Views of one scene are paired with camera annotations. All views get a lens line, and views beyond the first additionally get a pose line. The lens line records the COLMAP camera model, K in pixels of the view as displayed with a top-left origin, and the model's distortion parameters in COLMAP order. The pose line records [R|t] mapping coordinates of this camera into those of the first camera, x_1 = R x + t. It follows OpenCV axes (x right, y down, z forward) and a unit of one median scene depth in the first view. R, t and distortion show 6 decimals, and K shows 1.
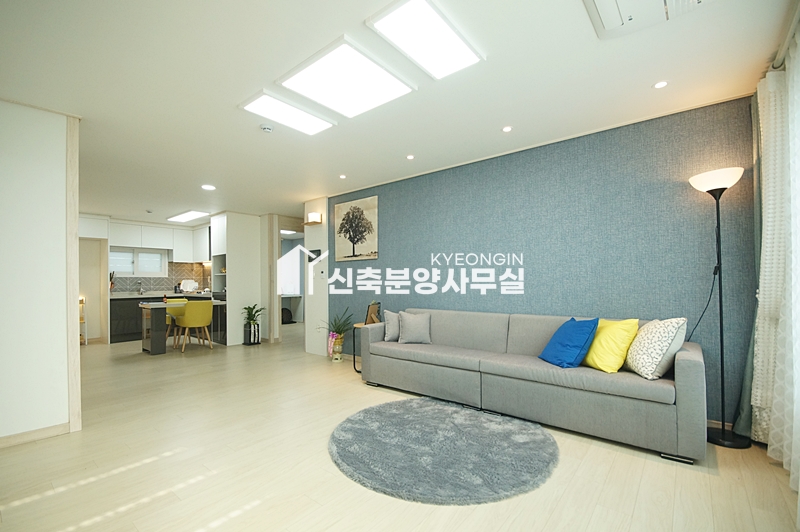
lens RADIAL K [[350.8, 0, 402.9], [0, 350.8, 274.5], [0, 0, 1]] dist [-0.003790, -0.002123]
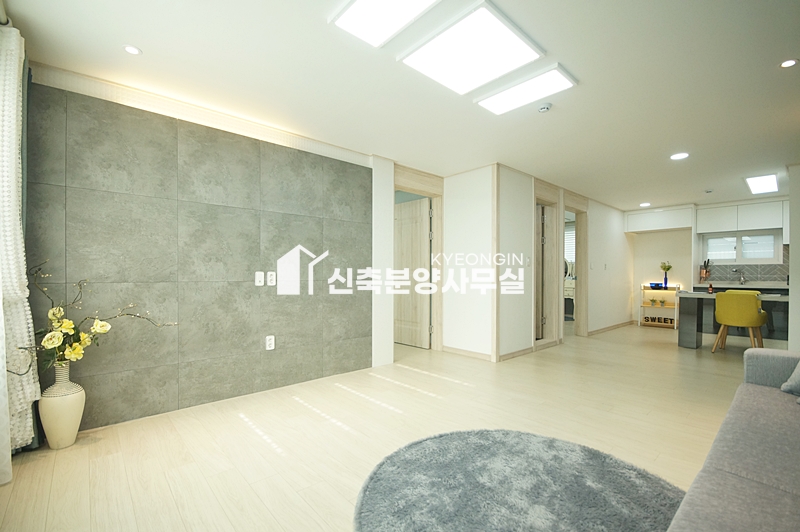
lens RADIAL K [[350.8, 0, 391.5], [0, 350.8, 276.2], [0, 0, 1]] dist [-0.003790, -0.002123]
pose [[-0.178660, 0.011352, -0.983845, 0.260099], [0.018926, 0.999788, 0.008099, 0.012985], [0.983729, -0.017173, -0.178837, 0.301810]]
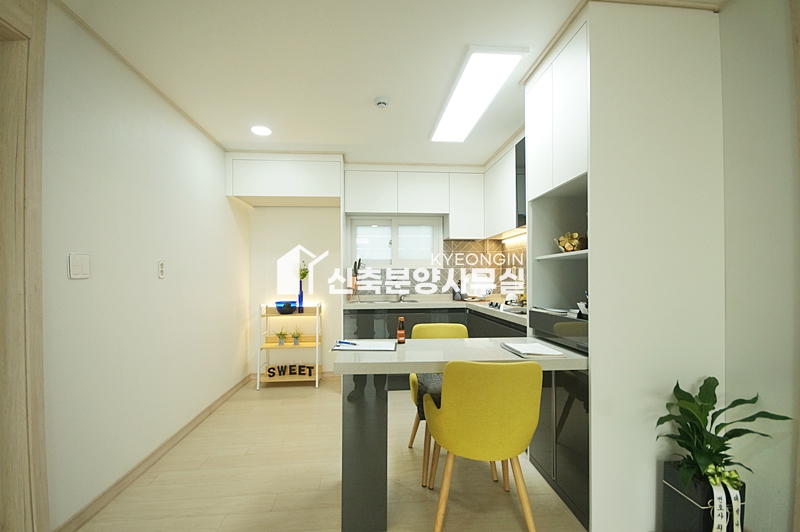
lens RADIAL K [[350.8, 0, 396.6], [0, 350.8, 273.9], [0, 0, 1]] dist [-0.003790, -0.002123]
pose [[0.690059, 0.002906, -0.723748, -0.357967], [0.015789, 0.999694, 0.019067, 0.005645], [0.723581, -0.024585, 0.689801, 0.622432]]
